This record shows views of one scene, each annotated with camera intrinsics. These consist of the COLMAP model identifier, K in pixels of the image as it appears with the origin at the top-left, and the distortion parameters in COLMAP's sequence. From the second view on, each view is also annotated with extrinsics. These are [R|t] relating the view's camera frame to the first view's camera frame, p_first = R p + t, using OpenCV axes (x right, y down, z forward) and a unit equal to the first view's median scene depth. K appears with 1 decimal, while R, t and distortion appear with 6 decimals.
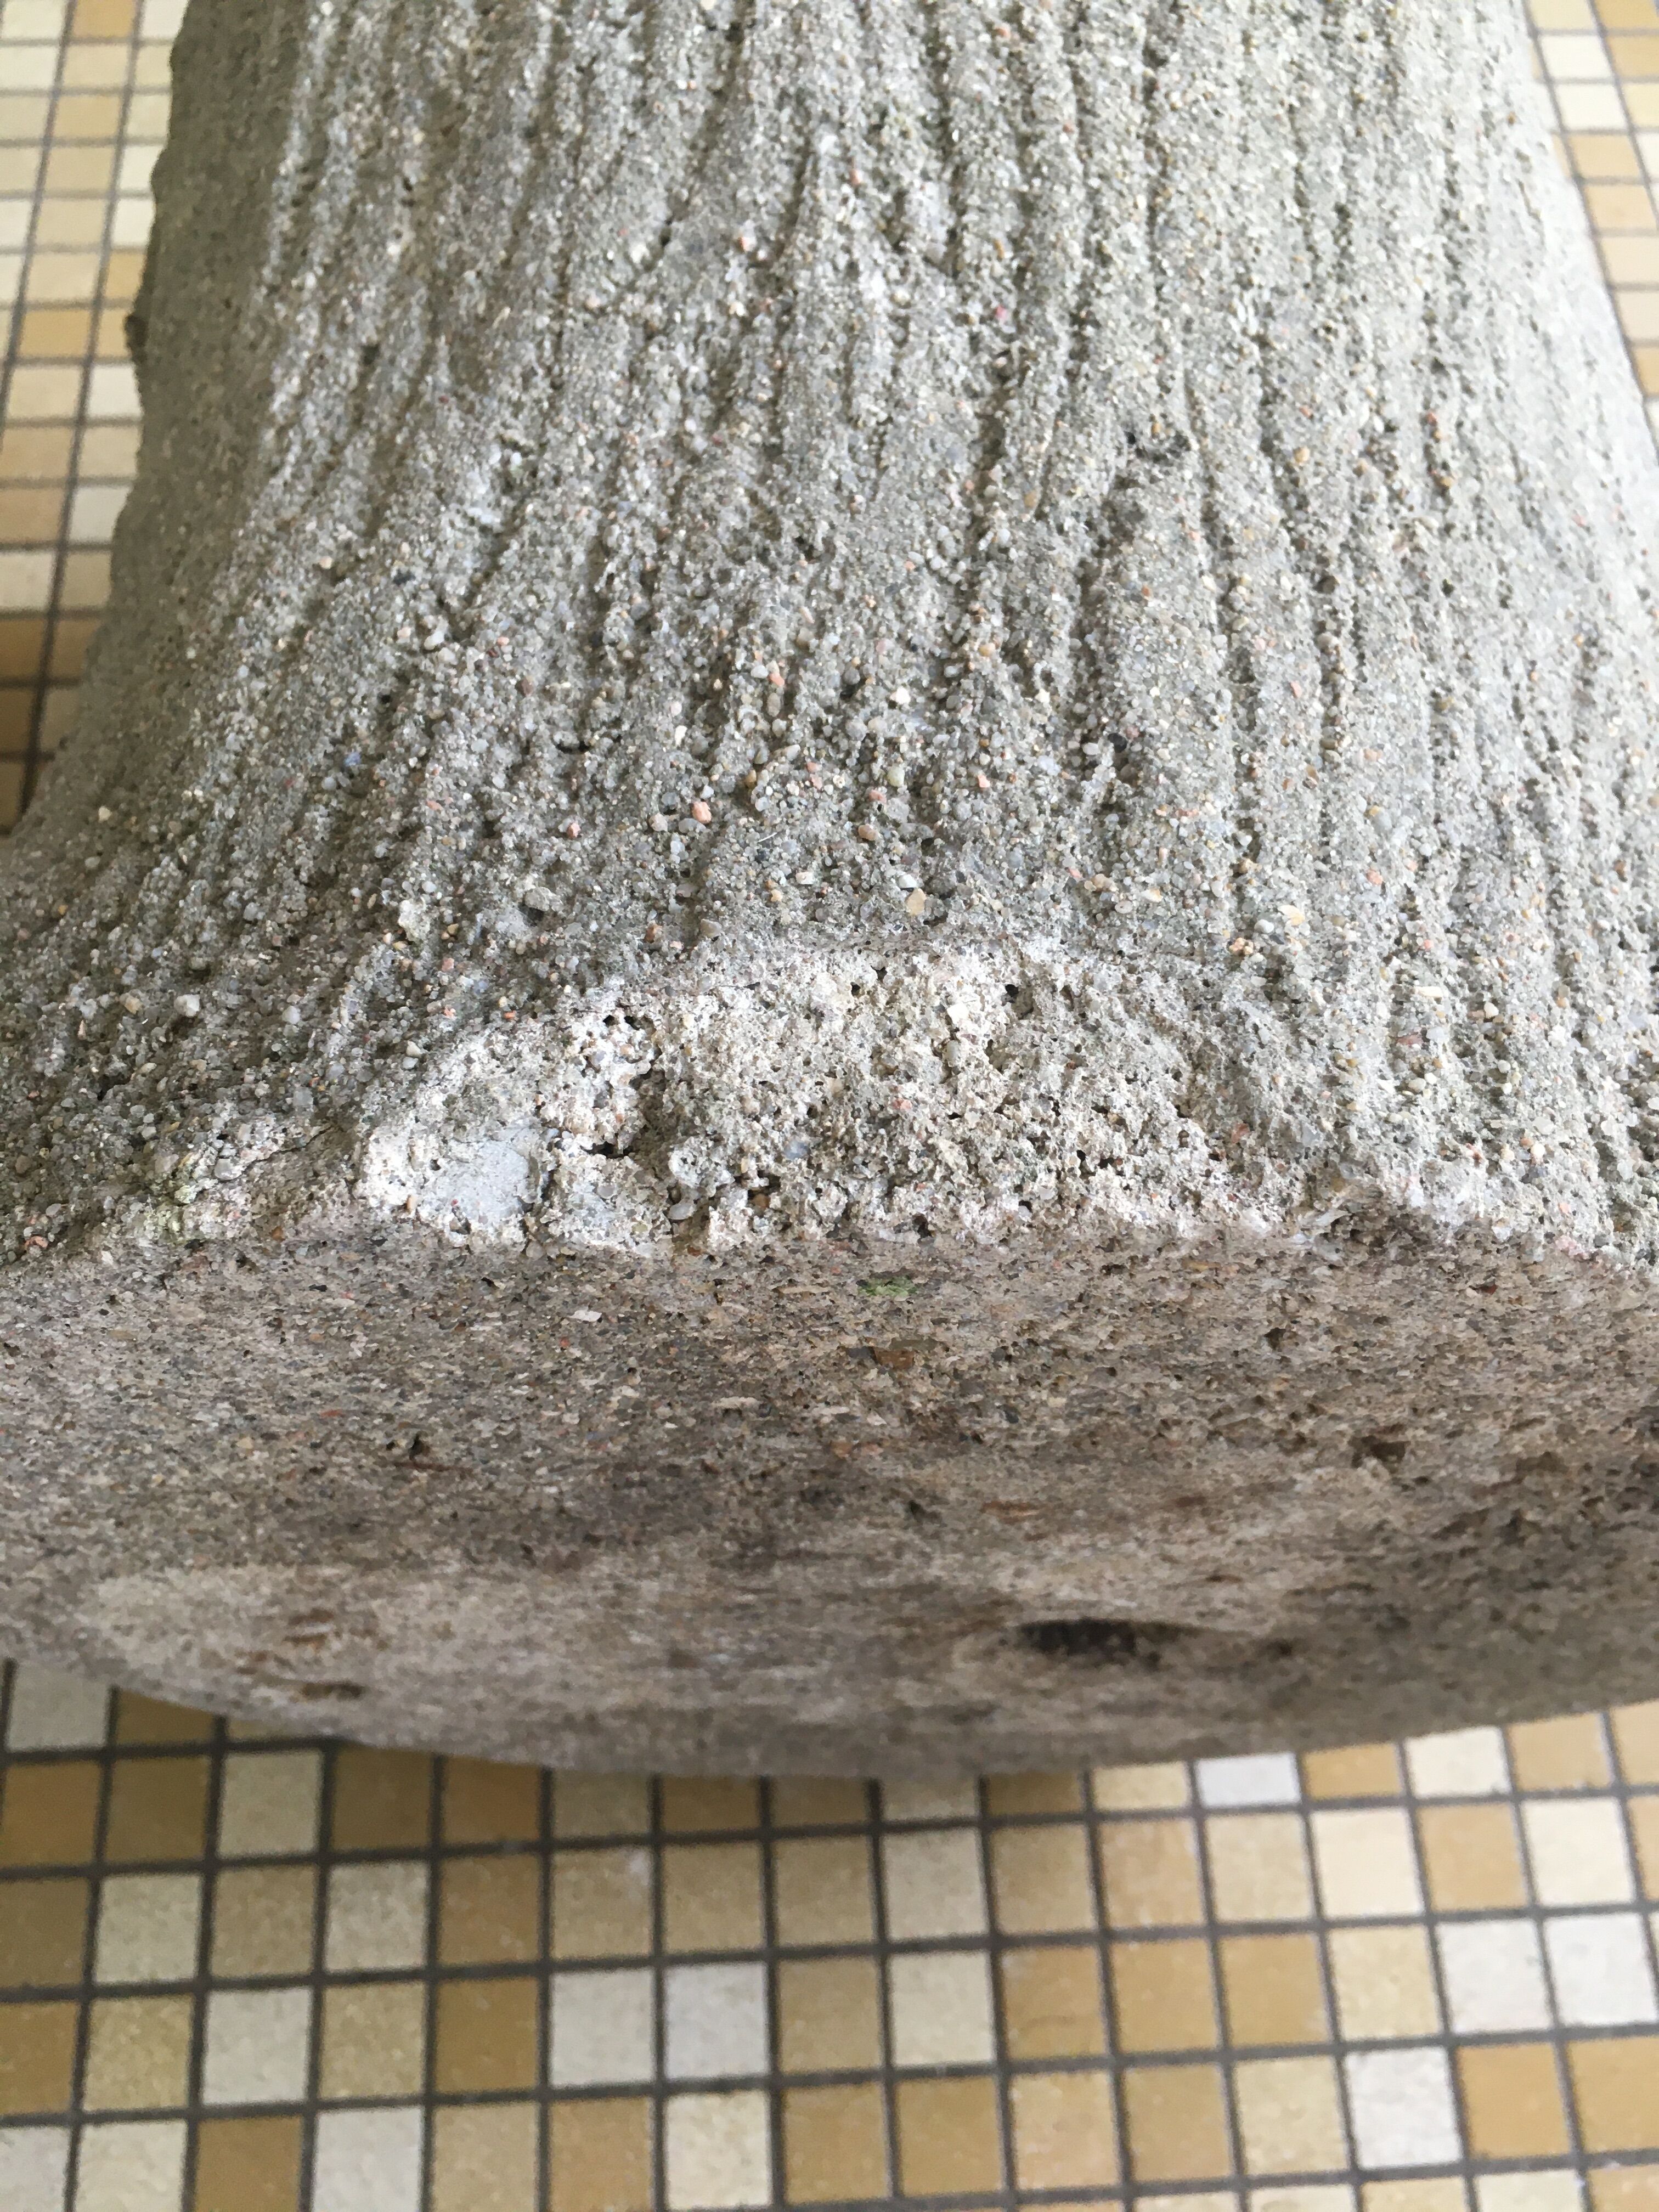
lens RADIAL K [[1933.1, 0, 834.1], [0, 1933.1, 1089.5], [0, 0, 1]] dist [0.053312, -0.097494]
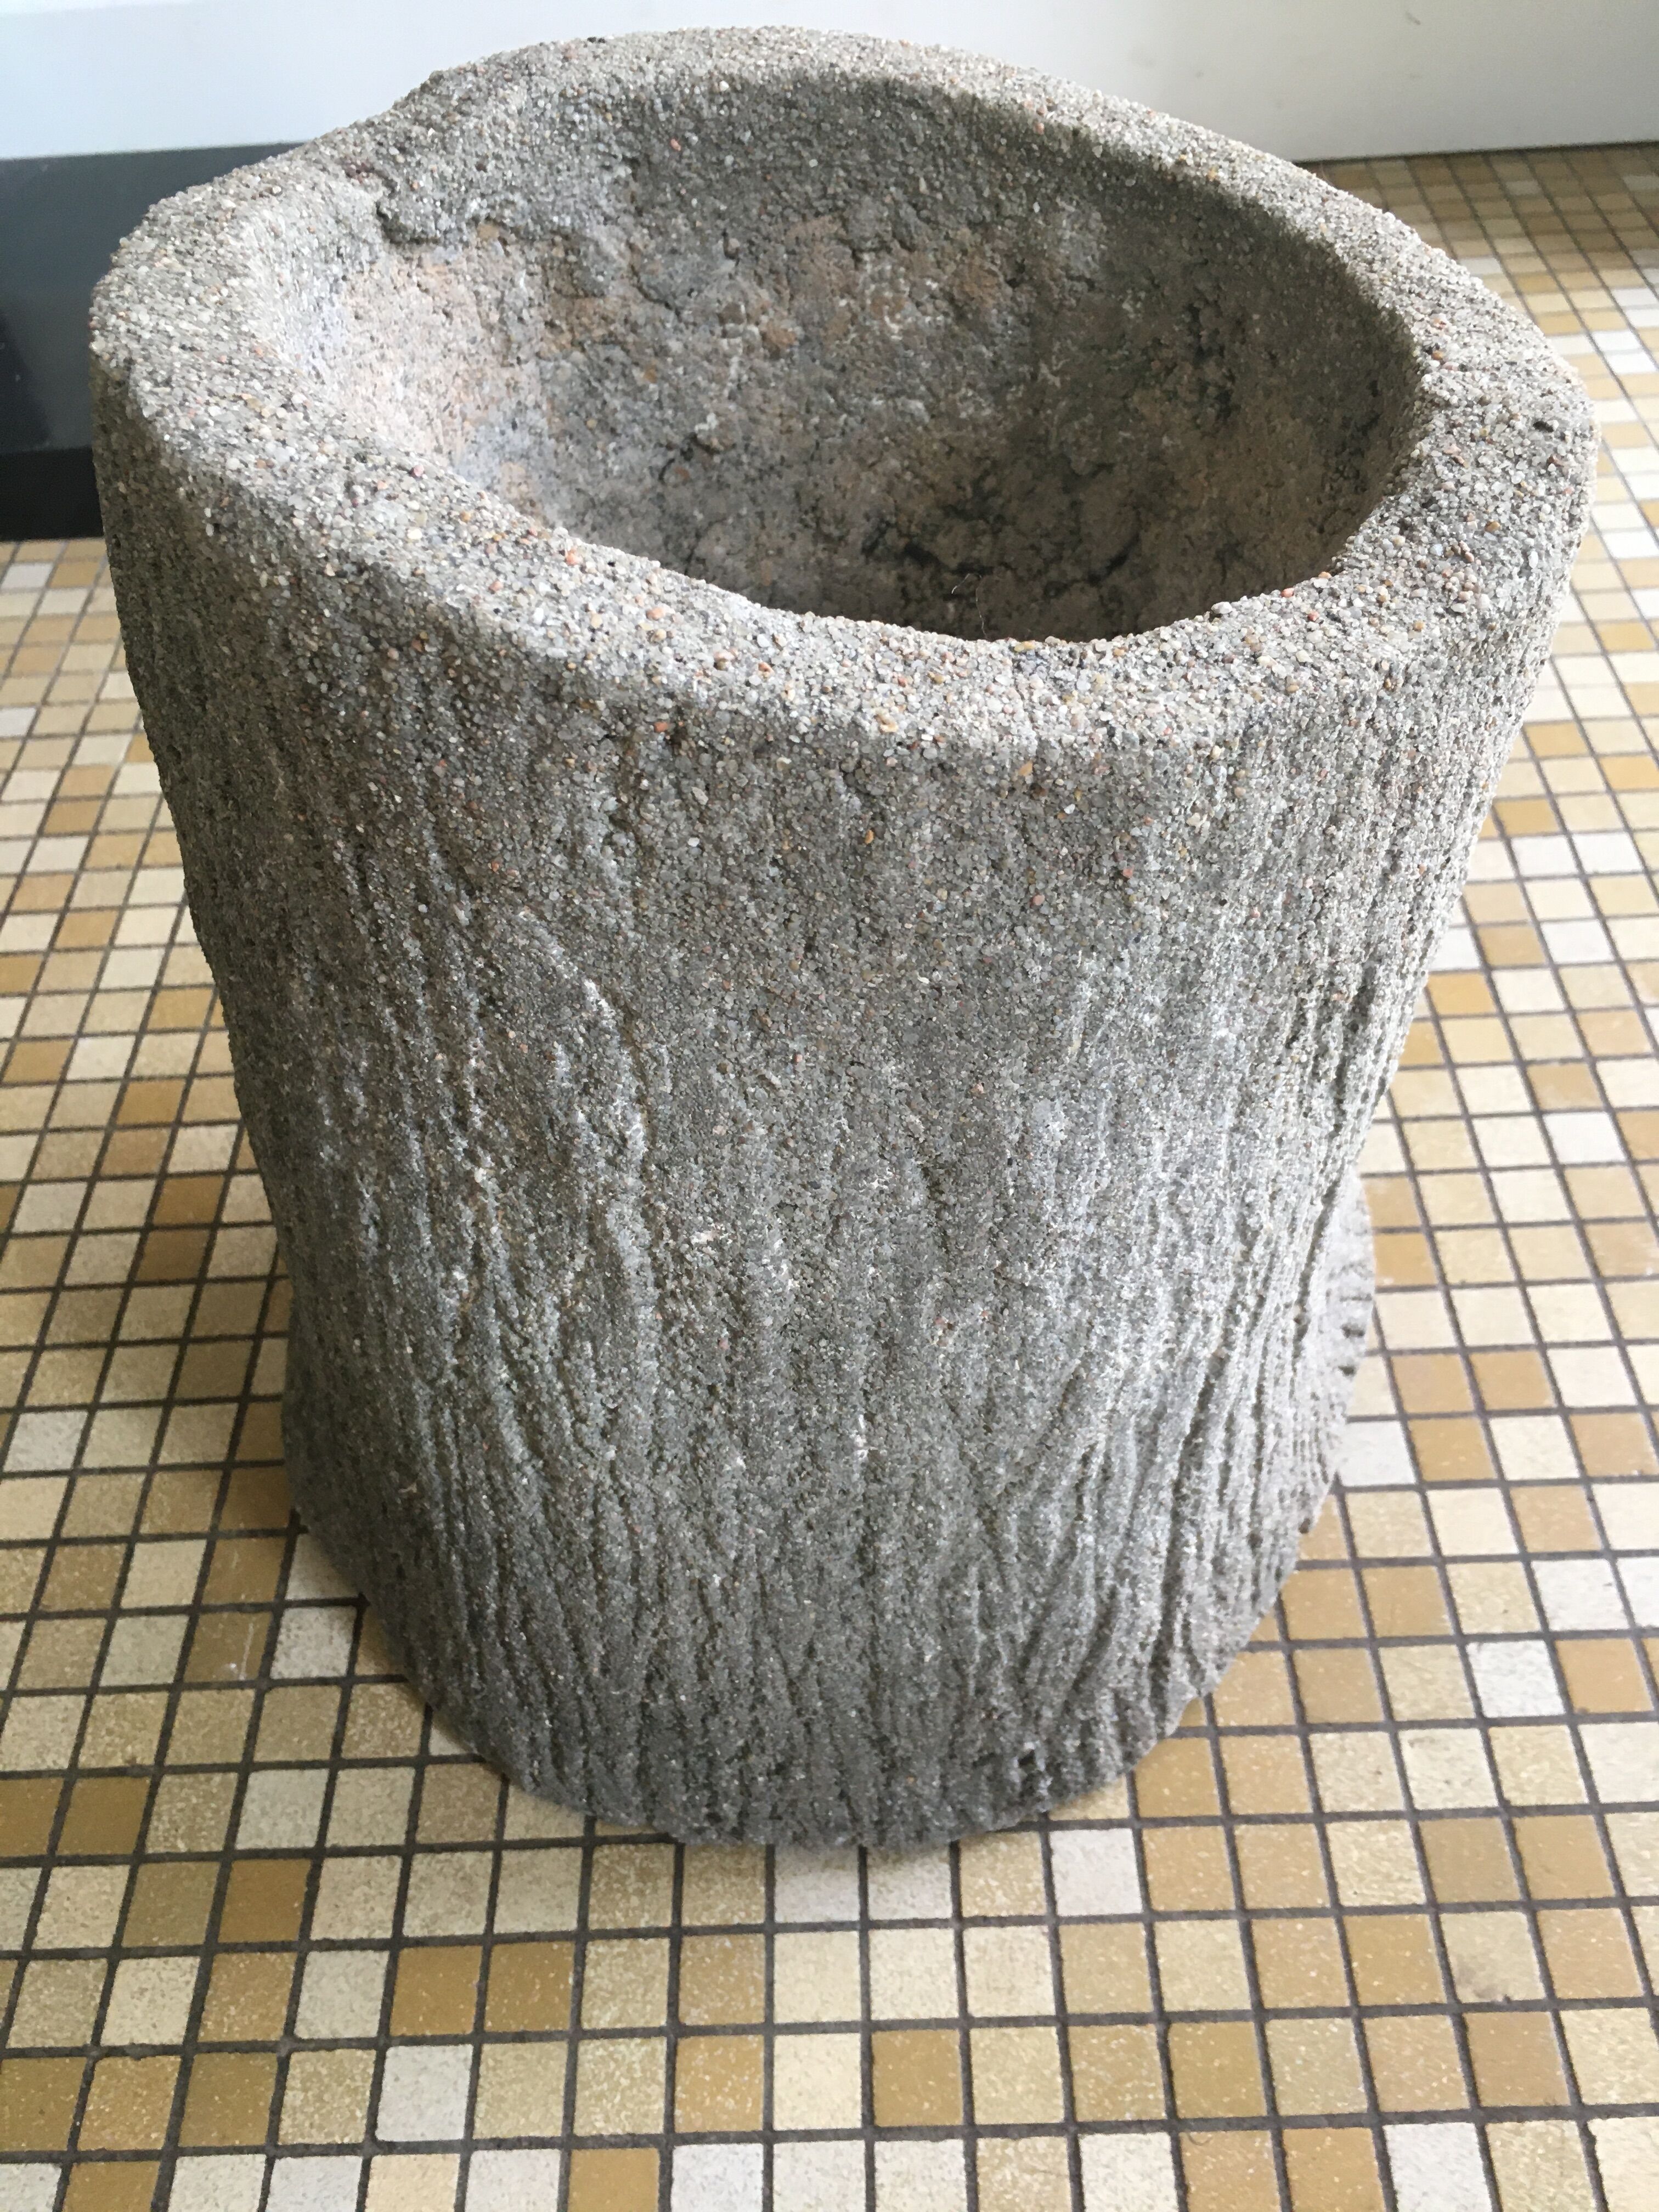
lens RADIAL K [[1885.1, 0, 835.8], [0, 1885.1, 1111.8], [0, 0, 1]] dist [0.076605, -0.114806]
pose [[0.996356, -0.026934, -0.080932, -0.047438], [0.001223, 0.953248, -0.302186, 0.552784], [0.085288, 0.300986, 0.949807, -0.367045]]
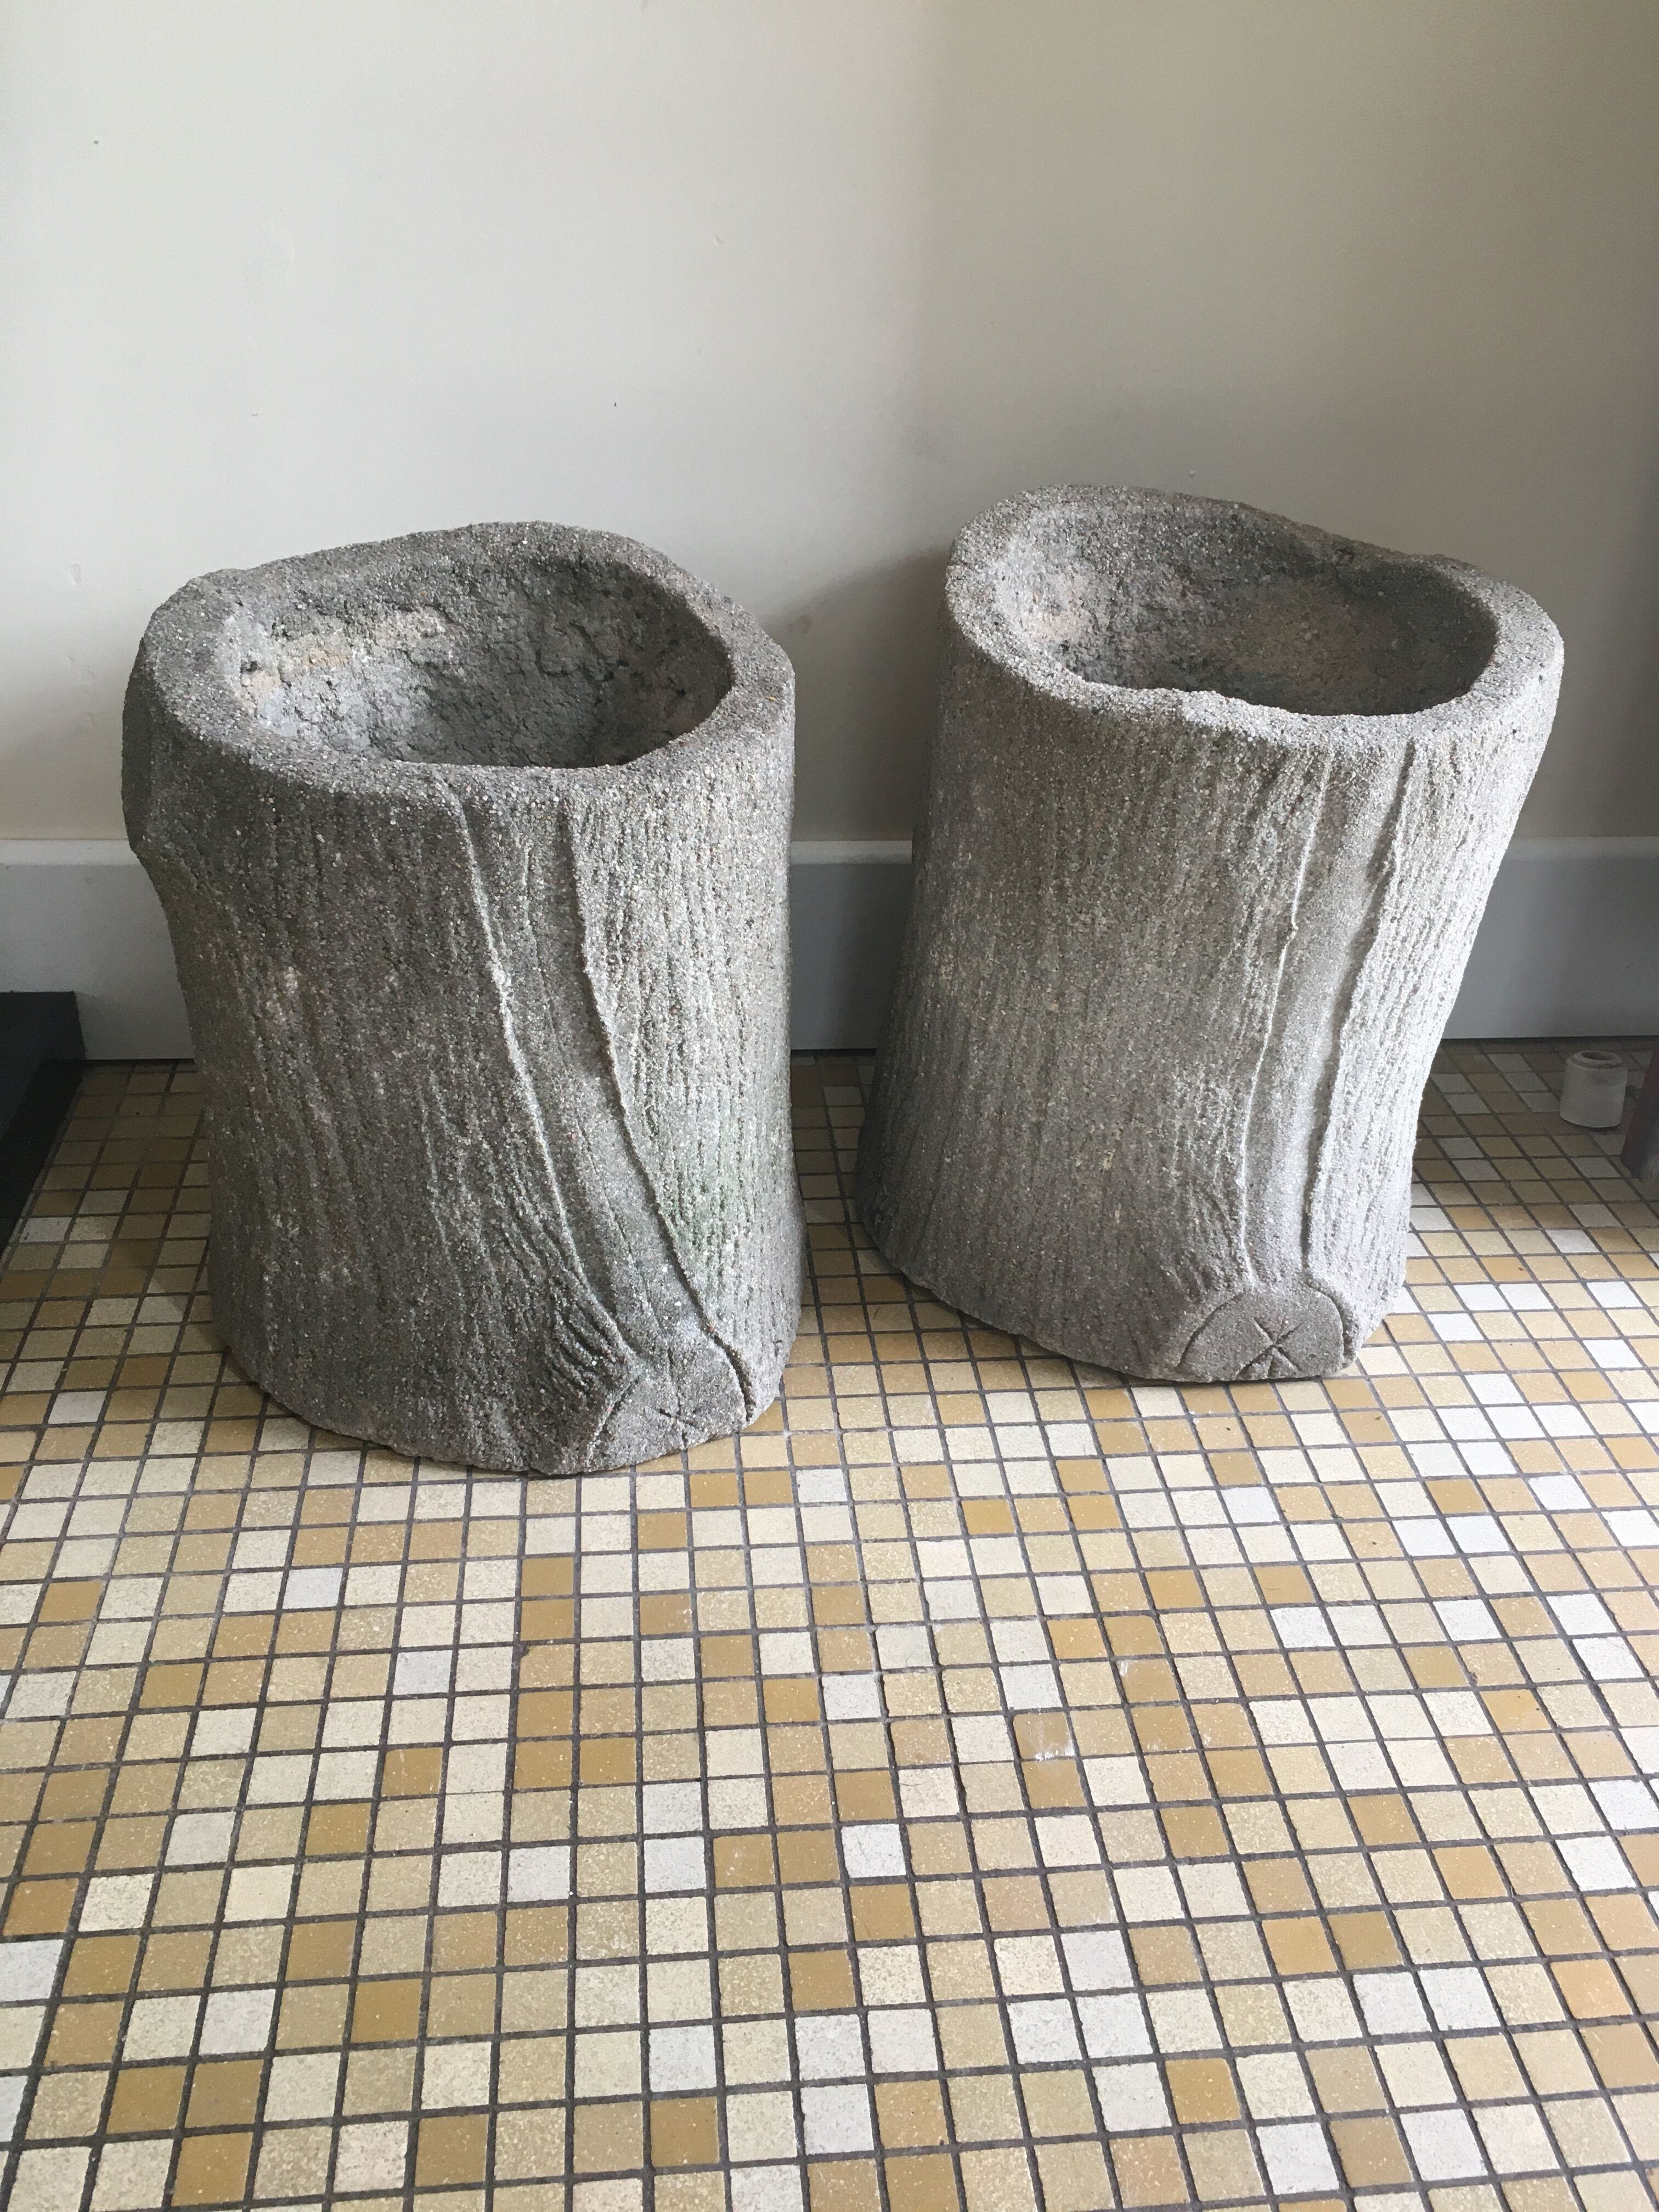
lens RADIAL K [[1885.1, 0, 837.3], [0, 1885.1, 1090.4], [0, 0, 1]] dist [0.076605, -0.114806]
pose [[0.998112, -0.015096, 0.059542, -0.055881], [0.046114, 0.824504, -0.563974, 0.014195], [-0.040579, 0.565655, 0.823643, -0.372102]]
